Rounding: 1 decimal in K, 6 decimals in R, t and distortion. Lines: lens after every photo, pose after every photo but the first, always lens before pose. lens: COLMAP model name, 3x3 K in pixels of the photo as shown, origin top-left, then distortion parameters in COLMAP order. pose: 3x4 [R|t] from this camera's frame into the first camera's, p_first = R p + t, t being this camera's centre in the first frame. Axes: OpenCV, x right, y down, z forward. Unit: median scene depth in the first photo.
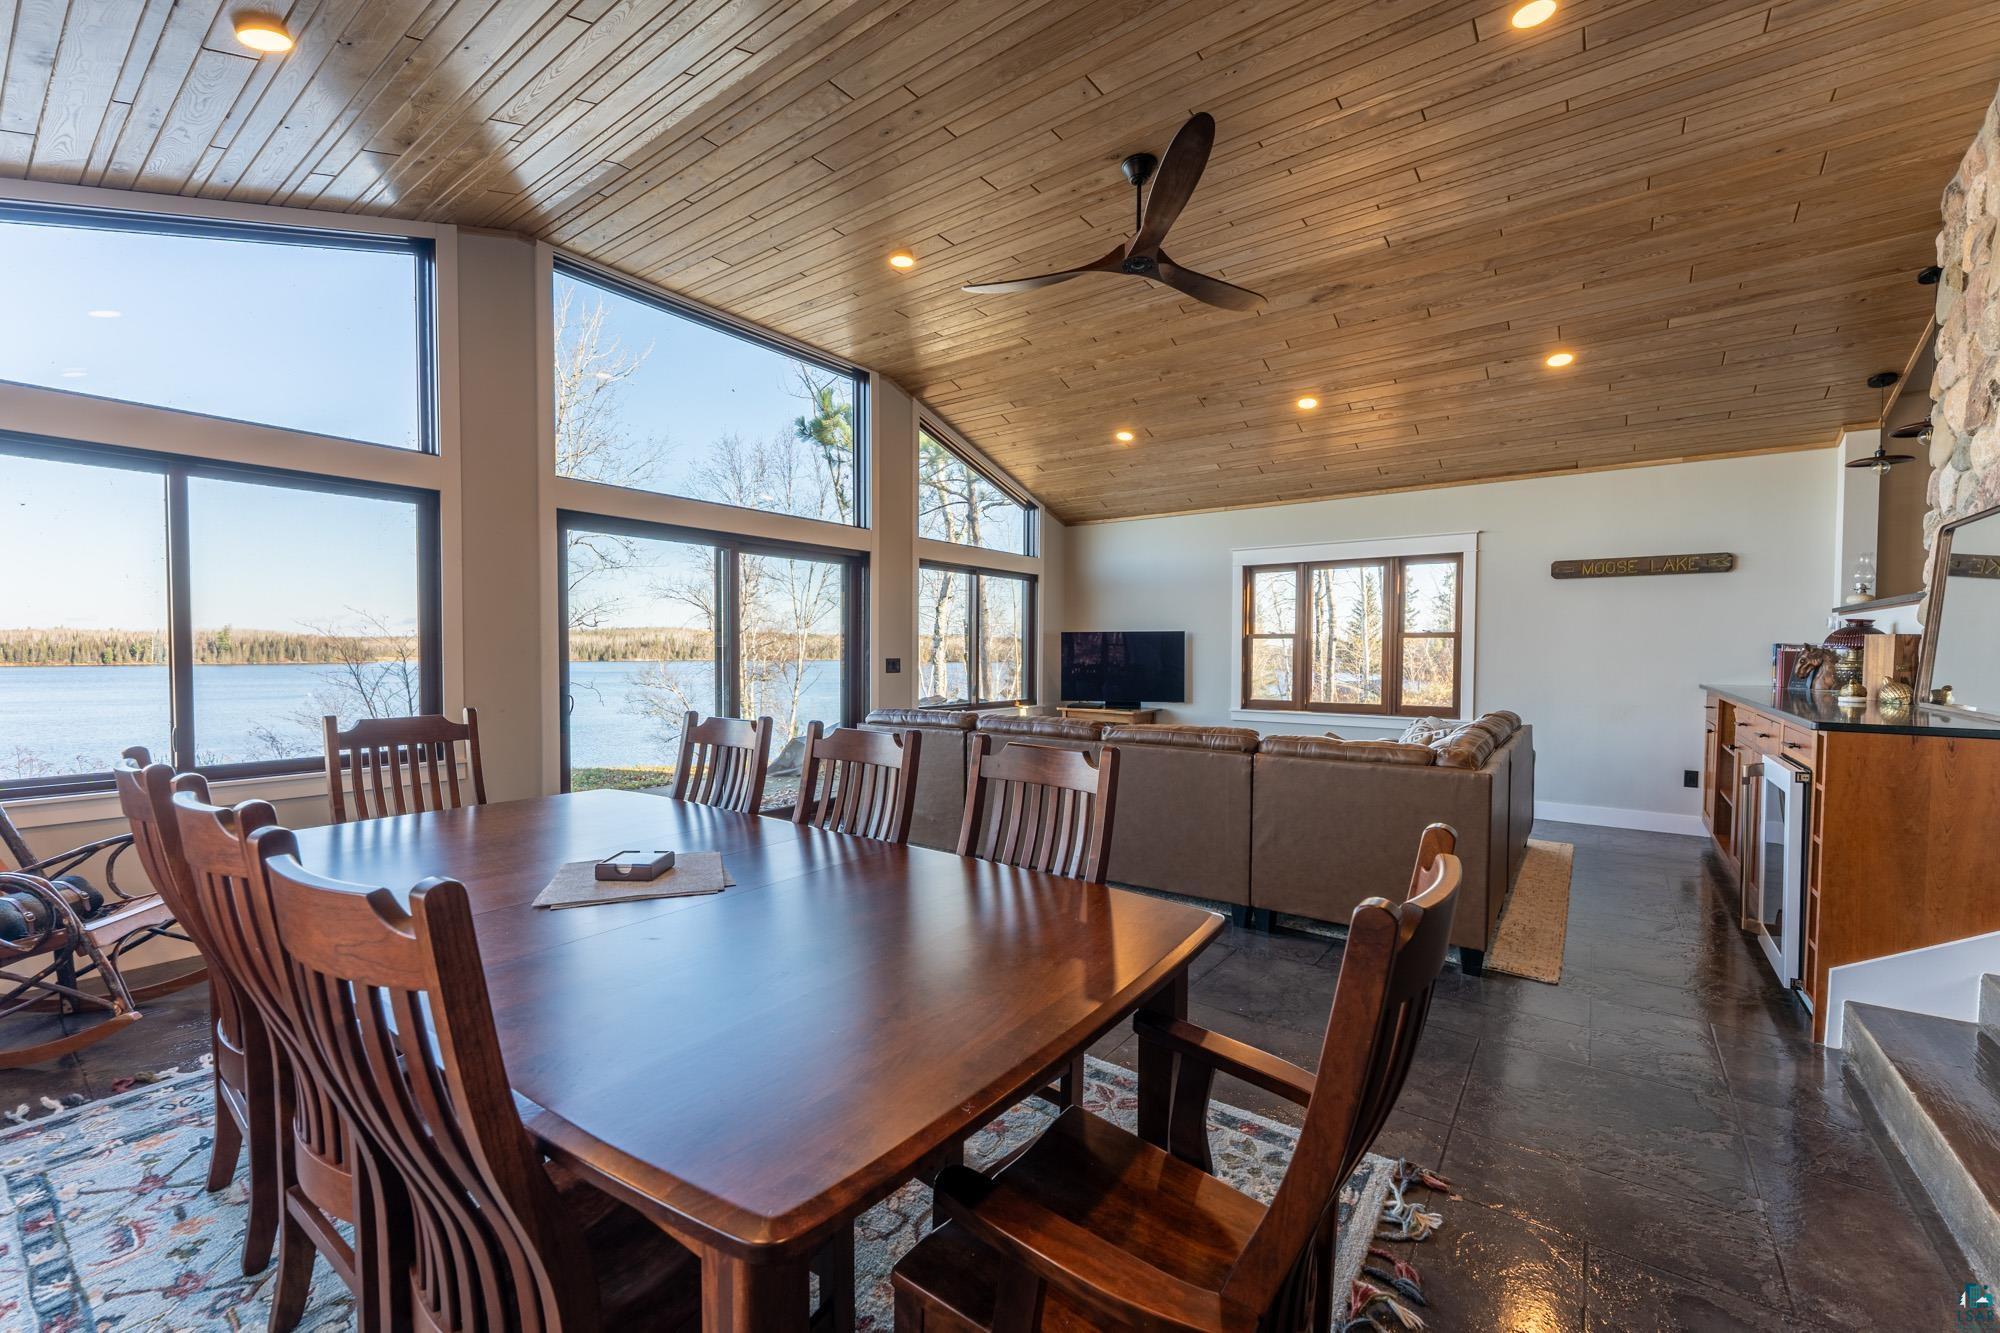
lens RADIAL K [[807.4, 0, 986.6], [0, 807.4, 671.4], [0, 0, 1]] dist [0.017474, 0.000129]
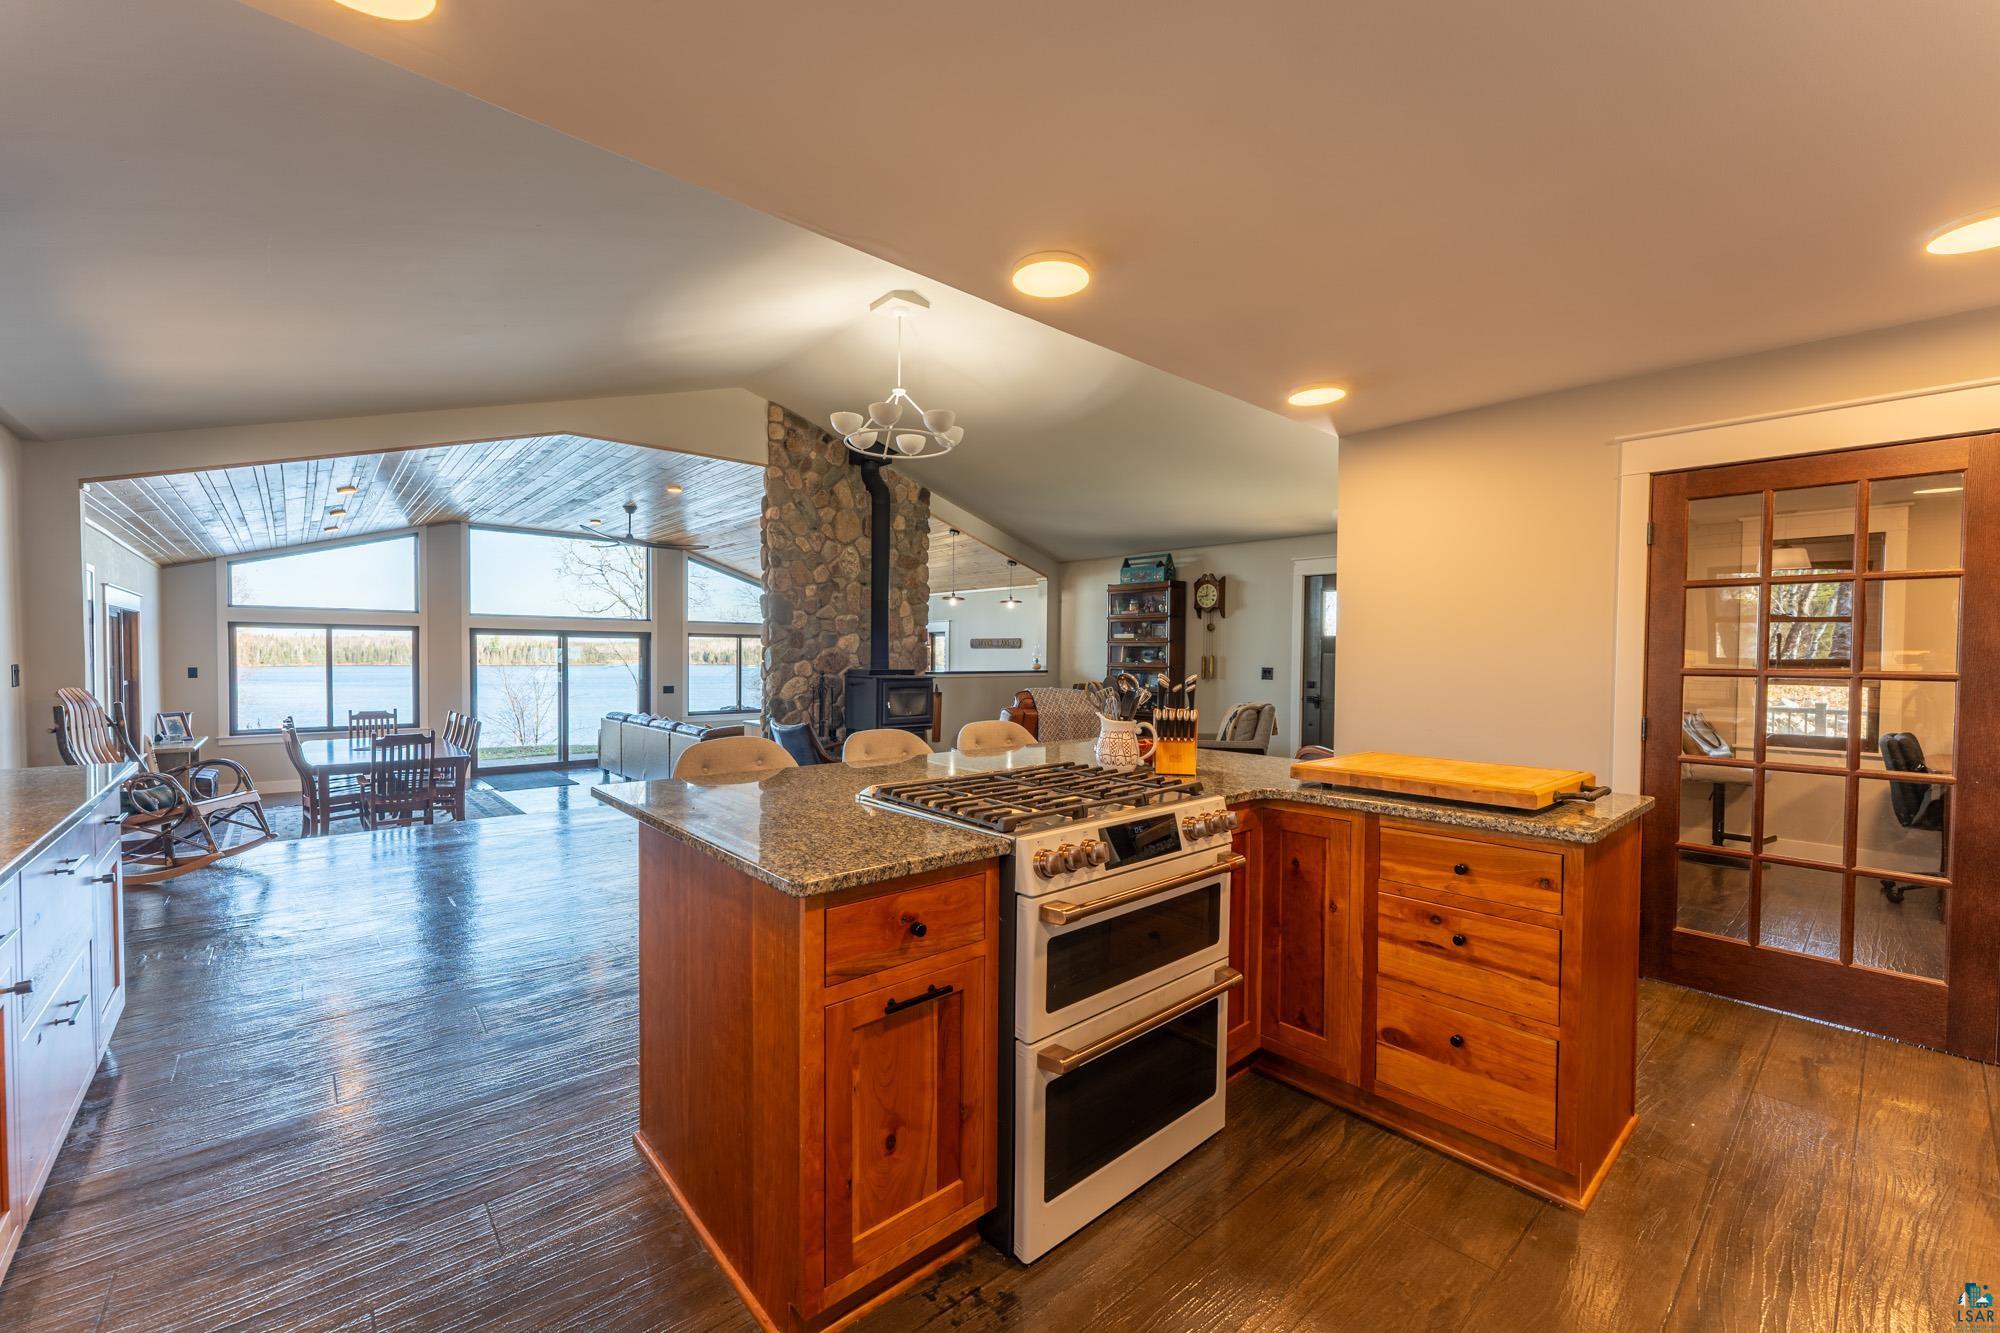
lens RADIAL K [[807.4, 0, 986.6], [0, 807.4, 671.4], [0, 0, 1]] dist [0.017474, 0.000129]
pose [[0.977332, 0.008912, -0.211523, 1.074883], [-0.009001, 0.999959, 0.000540, -0.057254], [0.211519, 0.001376, 0.977373, -0.762295]]
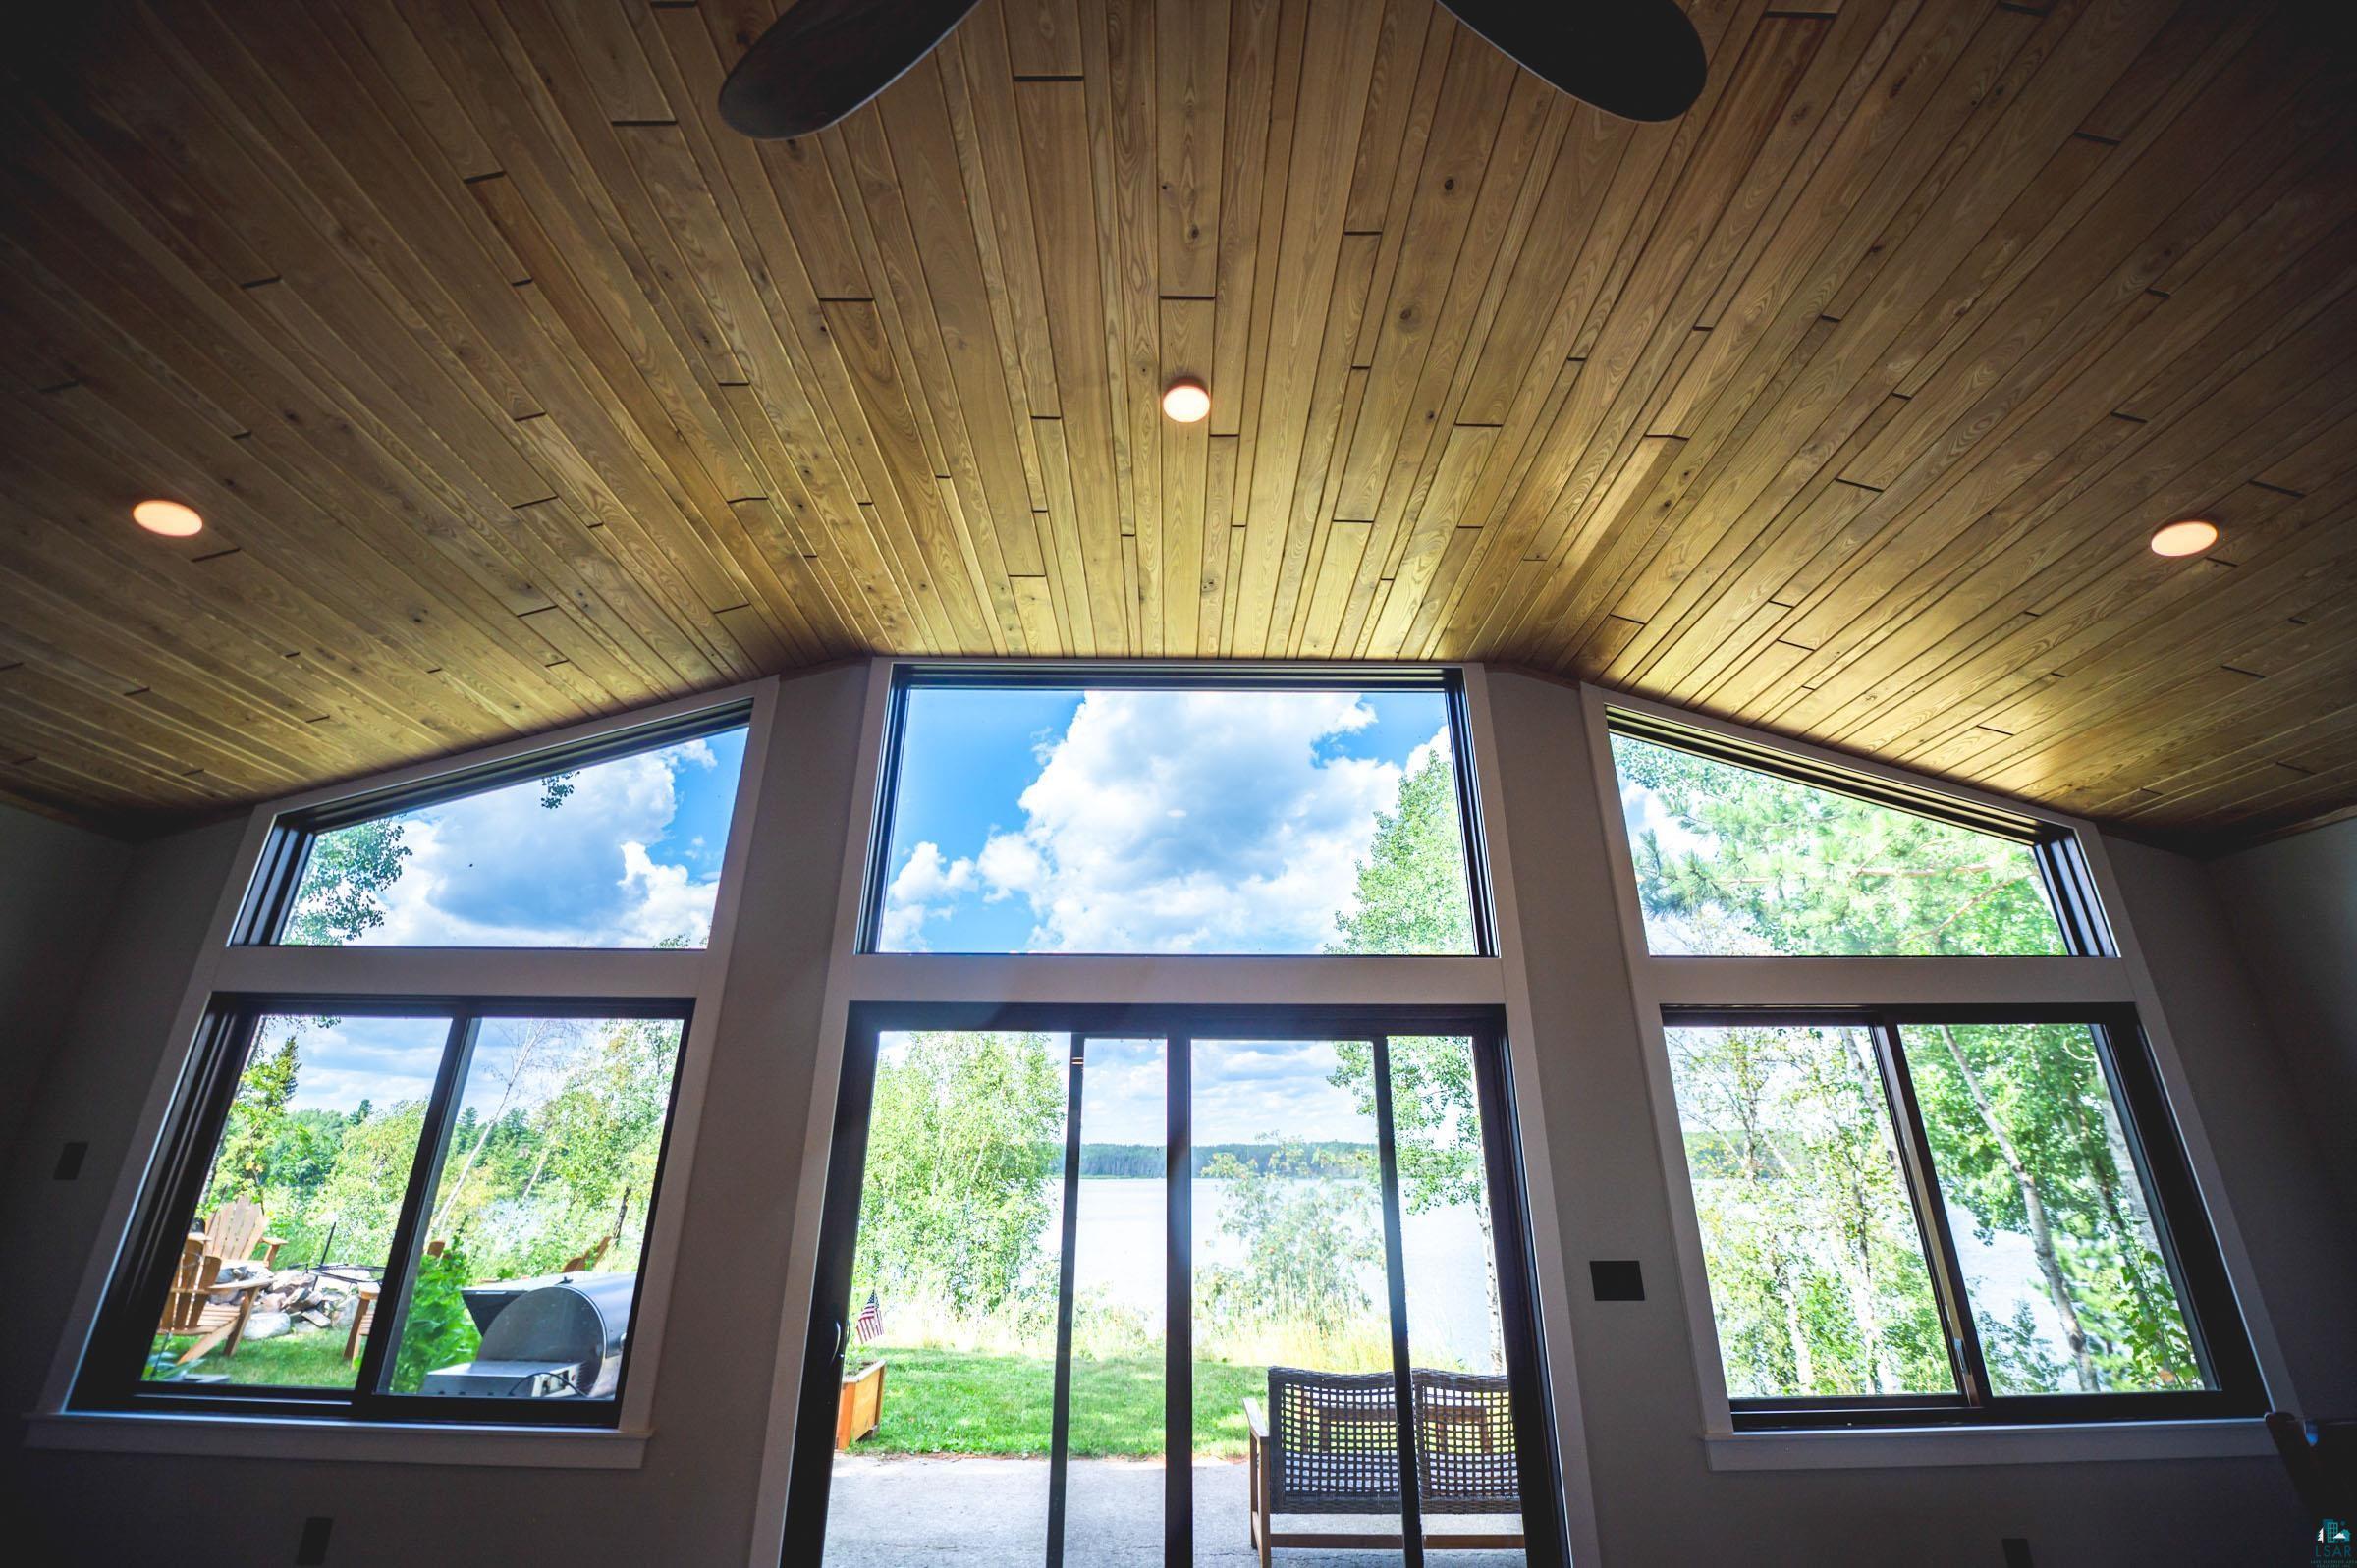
lens RADIAL K [[916.3, 0, 1184.0], [0, 916.3, 787.3], [0, 0, 1]] dist [-0.001897, -0.010295]
pose [[0.612737, -0.289609, -0.735310, 0.165637], [-0.024609, 0.922990, -0.384036, -0.056040], [0.789904, 0.253409, 0.558423, 0.526751]]
